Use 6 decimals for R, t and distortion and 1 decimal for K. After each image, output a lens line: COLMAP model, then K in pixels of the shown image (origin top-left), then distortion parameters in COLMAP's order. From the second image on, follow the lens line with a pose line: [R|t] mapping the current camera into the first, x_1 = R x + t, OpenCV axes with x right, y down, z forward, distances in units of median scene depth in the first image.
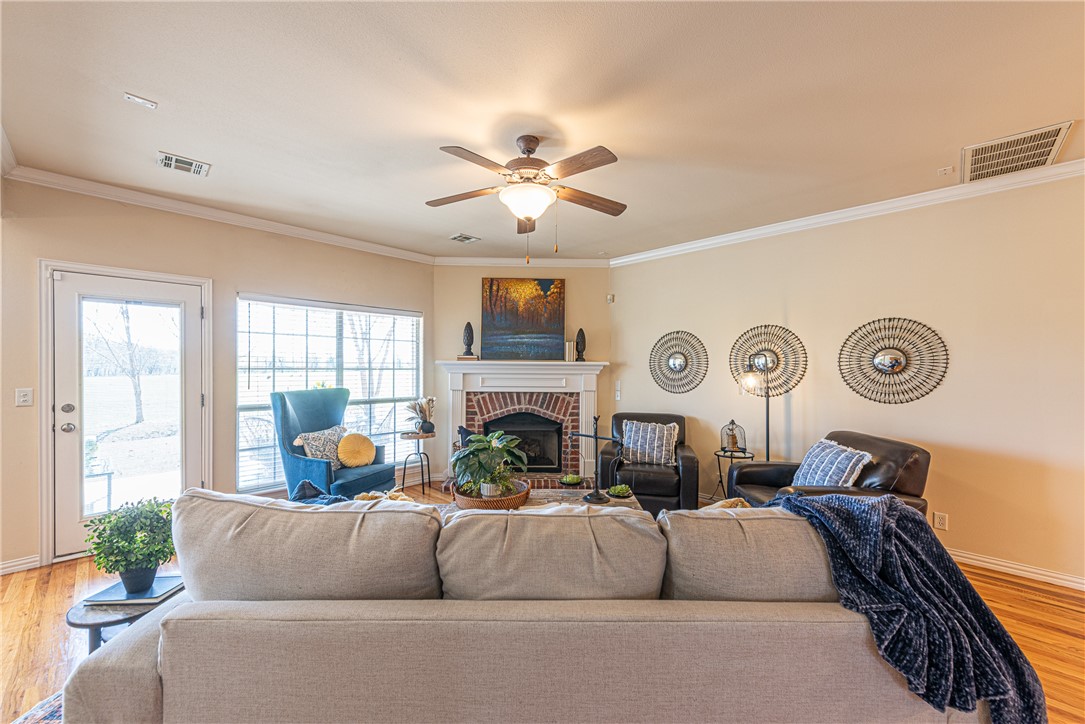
lens RADIAL K [[425.3, 0, 547.0], [0, 425.3, 366.9], [0, 0, 1]] dist [0.016522, -0.004883]
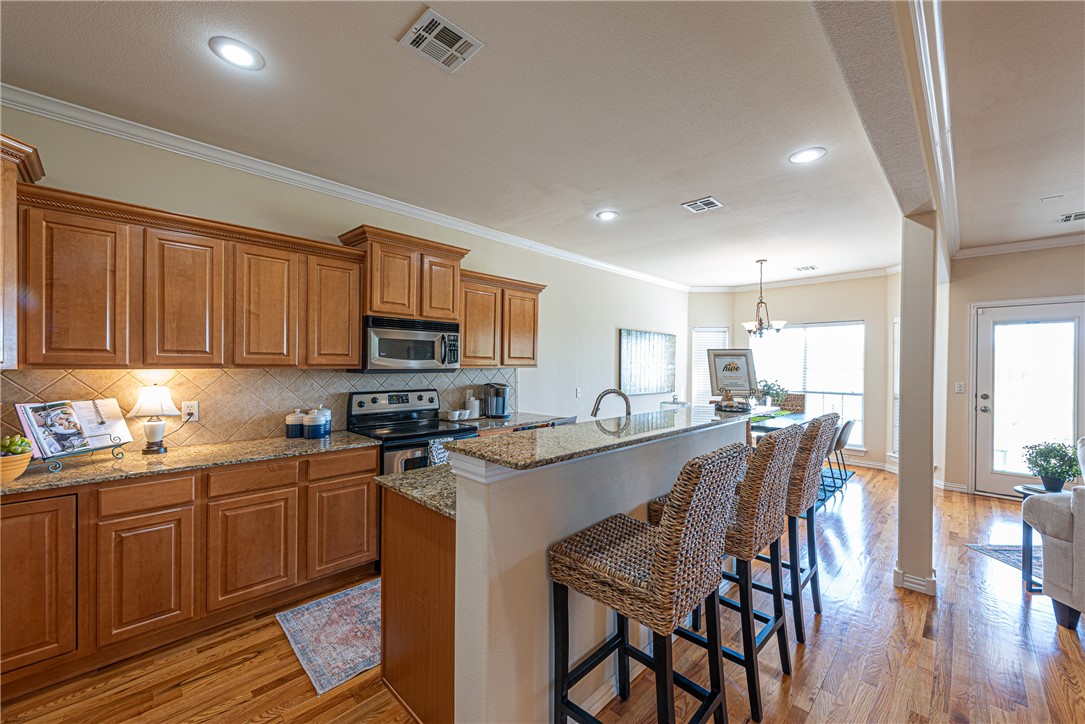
lens RADIAL K [[425.3, 0, 547.0], [0, 425.3, 366.9], [0, 0, 1]] dist [0.016522, -0.004883]
pose [[-0.008711, 0.002520, -0.999959, 0.264474], [-0.011262, 0.999933, 0.002618, 0.002248], [0.999899, 0.011285, -0.008682, -0.332962]]
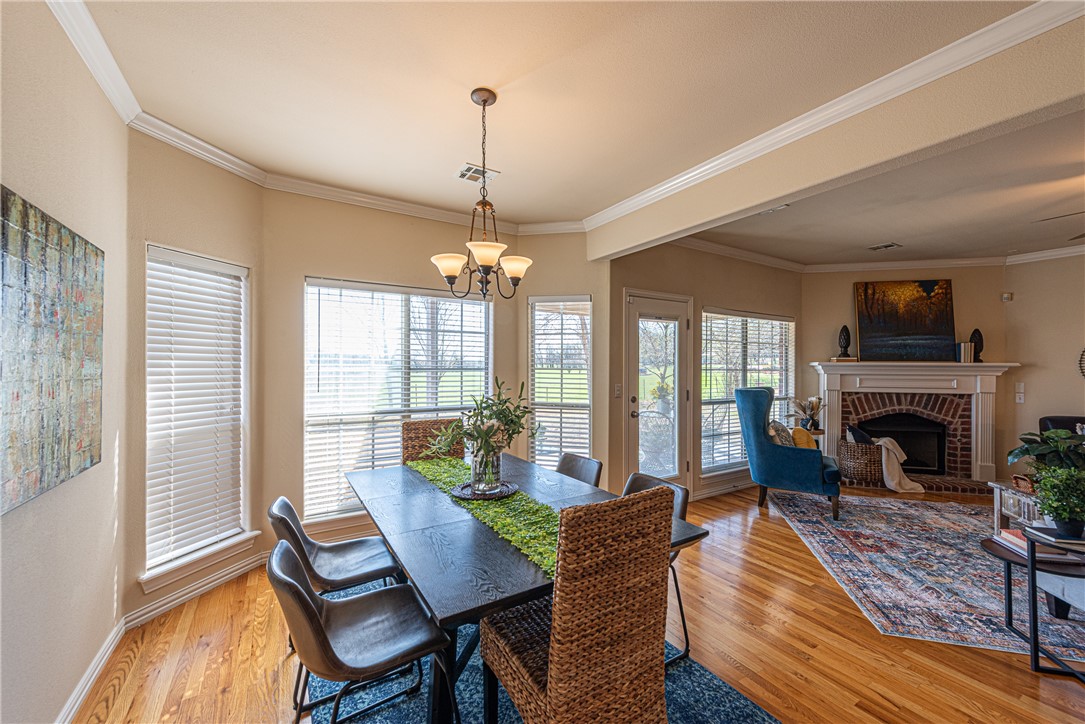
lens RADIAL K [[425.3, 0, 547.0], [0, 425.3, 366.9], [0, 0, 1]] dist [0.016522, -0.004883]
pose [[0.969889, -0.000717, -0.243544, -0.638392], [0.000252, 0.999998, -0.001943, -0.001261], [0.243545, 0.001823, 0.969888, -0.200361]]
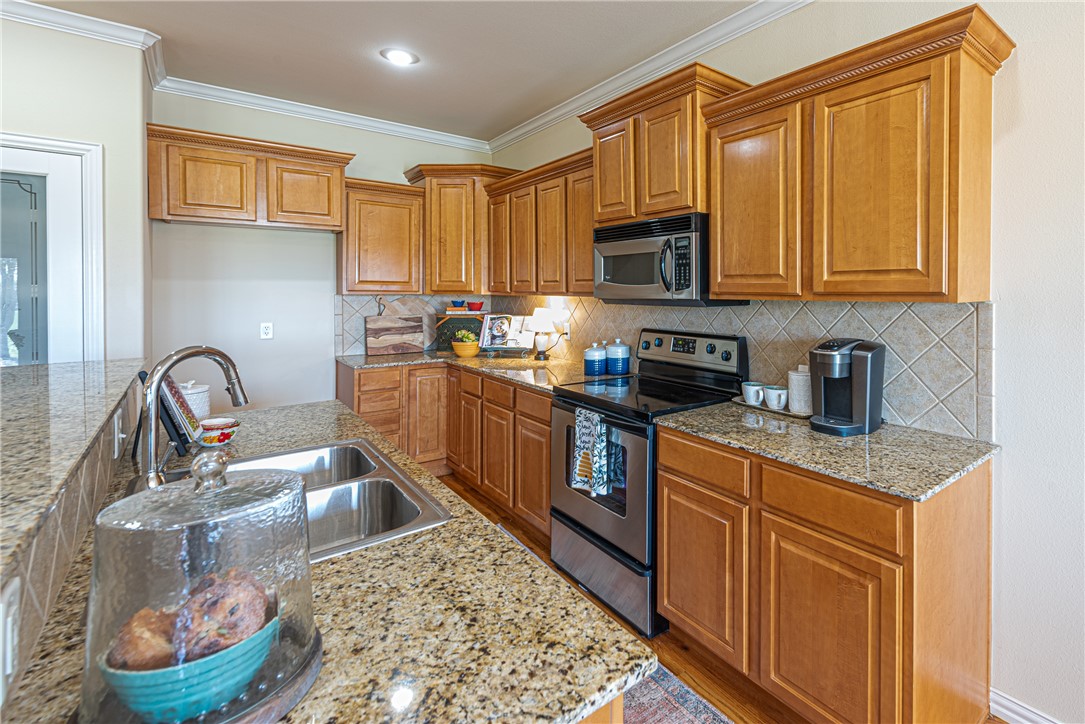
lens RADIAL K [[513.2, 0, 653.8], [0, 513.2, 293.7], [0, 0, 1]] dist [0.022384, -0.000241]
pose [[-0.996240, -0.008438, 0.086228, -0.431568], [-0.007437, 0.999901, 0.011913, -0.001611], [-0.086320, 0.011227, -0.996204, -0.044966]]
